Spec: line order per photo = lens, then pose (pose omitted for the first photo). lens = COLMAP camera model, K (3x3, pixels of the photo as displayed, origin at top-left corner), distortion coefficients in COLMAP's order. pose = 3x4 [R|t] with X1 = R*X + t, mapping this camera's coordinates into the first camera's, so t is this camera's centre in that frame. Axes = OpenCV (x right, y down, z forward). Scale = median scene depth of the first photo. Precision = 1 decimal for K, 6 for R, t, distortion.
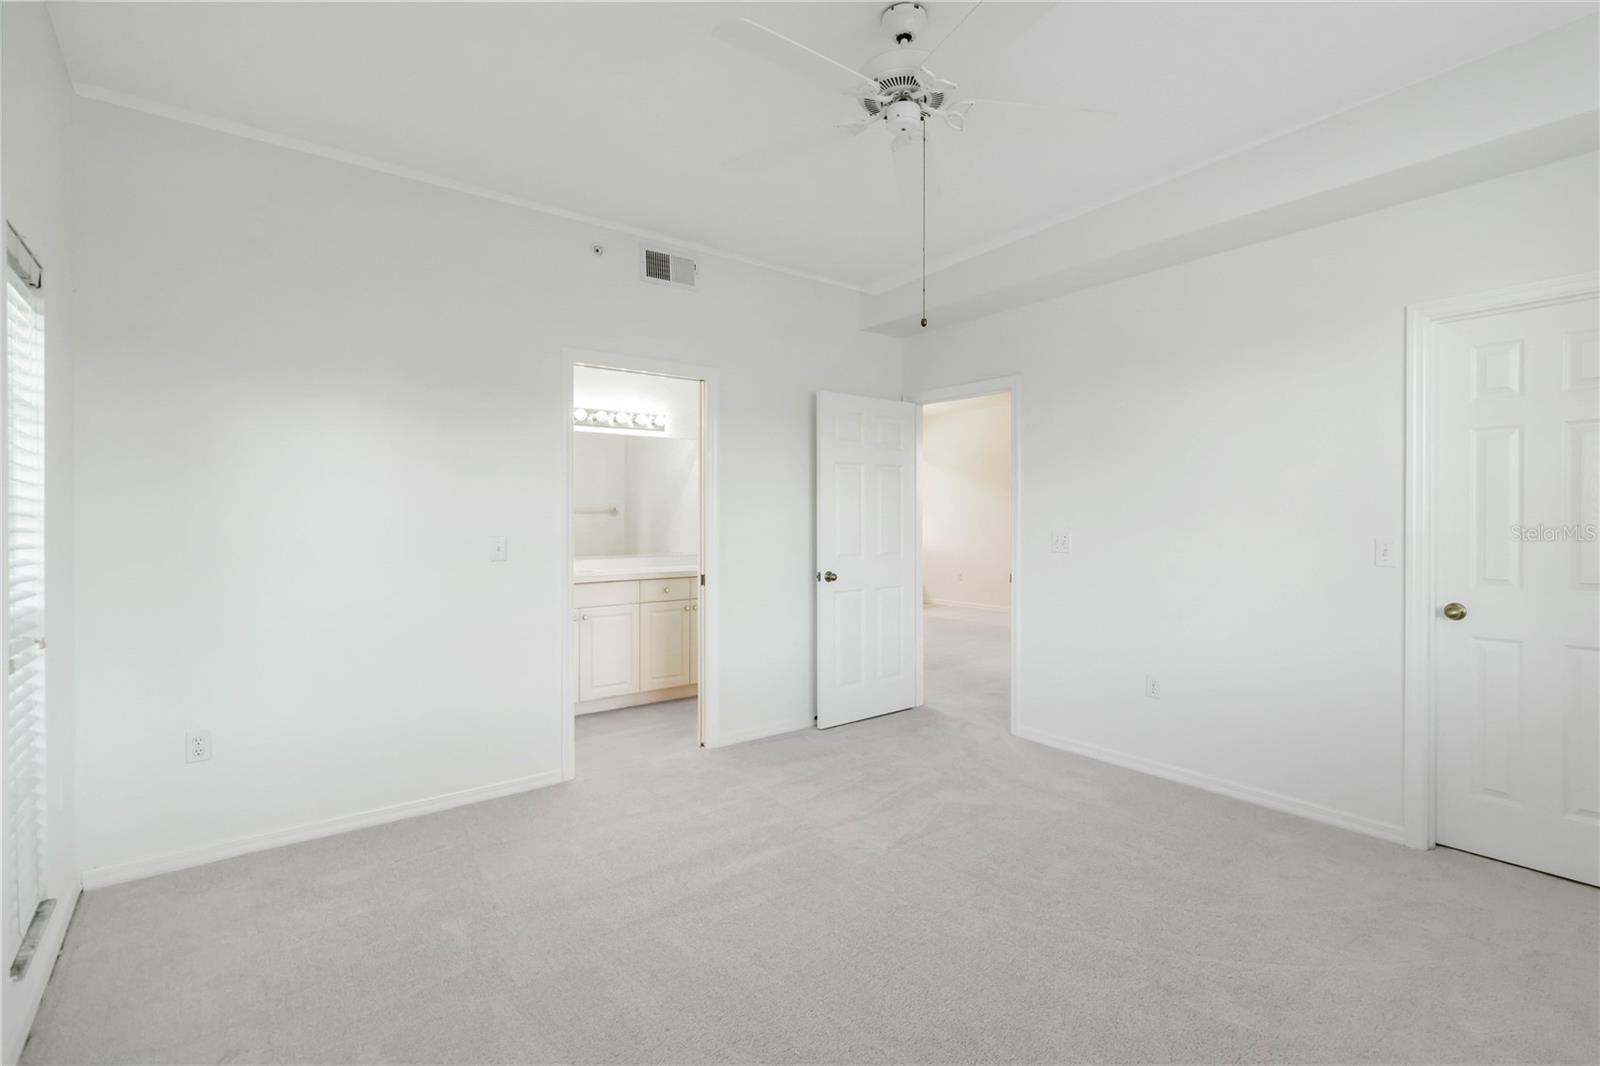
lens RADIAL K [[751.5, 0, 814.2], [0, 751.5, 525.7], [0, 0, 1]] dist [0.002079, -0.000069]
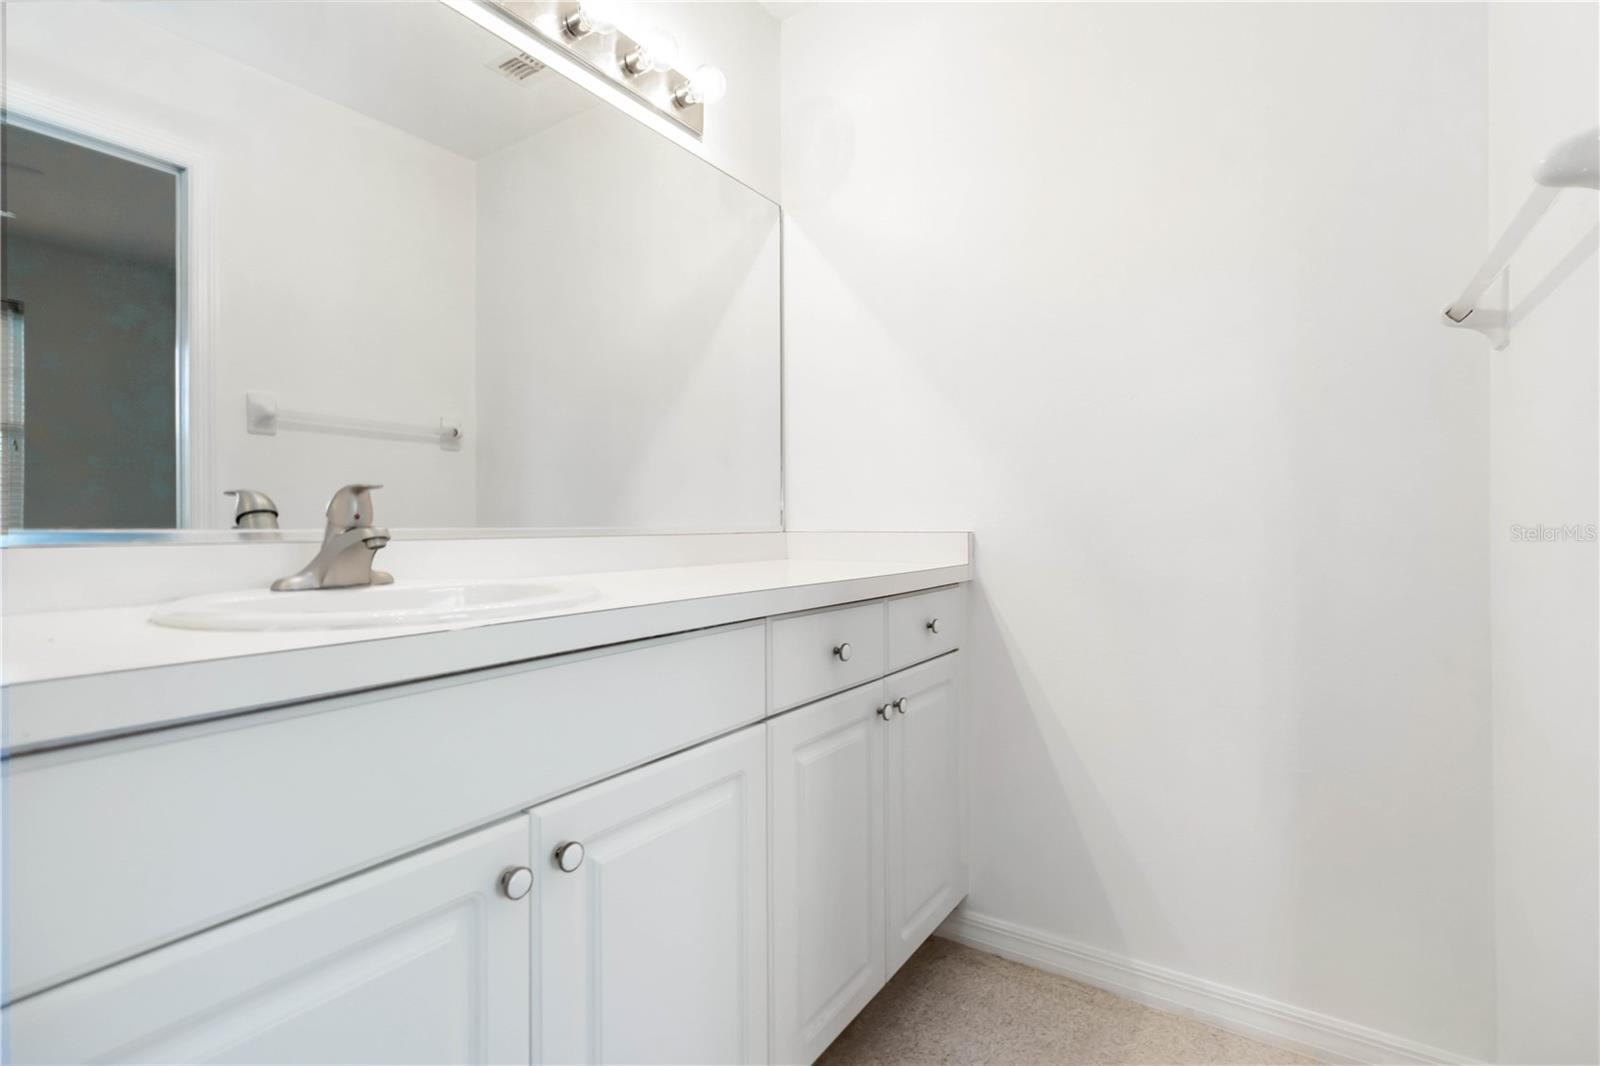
lens RADIAL K [[751.5, 0, 814.2], [0, 751.5, 525.7], [0, 0, 1]] dist [0.002079, -0.000069]
pose [[0.949846, -0.000731, 0.312718, -0.282694], [0.004276, 0.999934, -0.010652, 0.044501], [-0.312689, 0.011455, 0.949786, 0.755788]]
